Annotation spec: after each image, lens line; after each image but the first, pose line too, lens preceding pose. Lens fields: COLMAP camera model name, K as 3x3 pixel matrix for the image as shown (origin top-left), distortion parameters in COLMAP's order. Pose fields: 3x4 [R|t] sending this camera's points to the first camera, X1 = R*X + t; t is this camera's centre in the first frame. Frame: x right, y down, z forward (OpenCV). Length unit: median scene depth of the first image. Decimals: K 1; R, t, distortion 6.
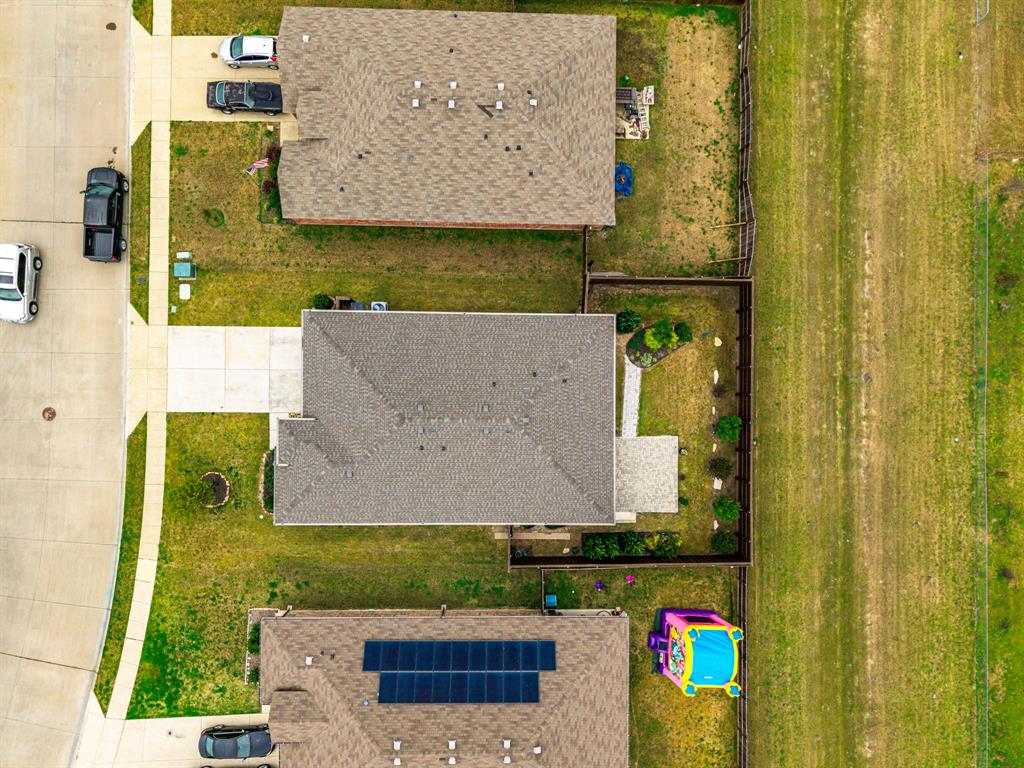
lens RADIAL K [[719.1, 0, 512.0], [0, 719.1, 384.0], [0, 0, 1]] dist [0.077857, -0.100873]
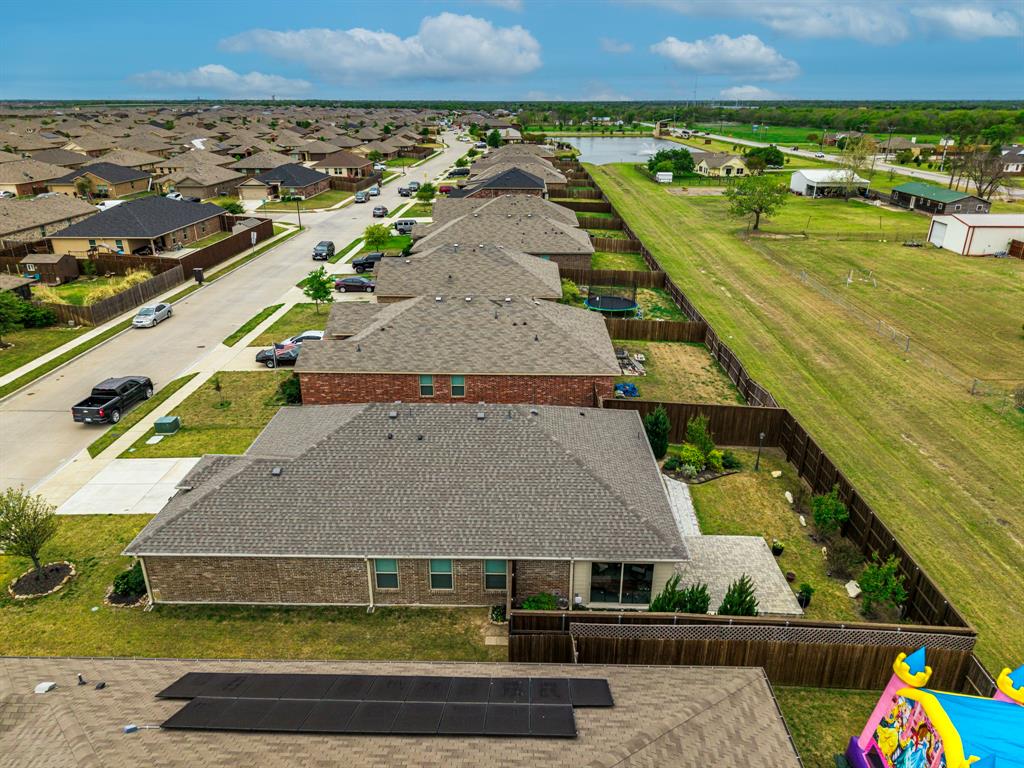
lens RADIAL K [[719.1, 0, 512.0], [0, 719.1, 384.0], [0, 0, 1]] dist [0.077857, -0.100873]
pose [[0.999431, -0.019035, -0.027827, 0.017937], [-0.019831, 0.335583, -0.941802, 0.733119], [0.027266, 0.941818, 0.335014, 0.690364]]
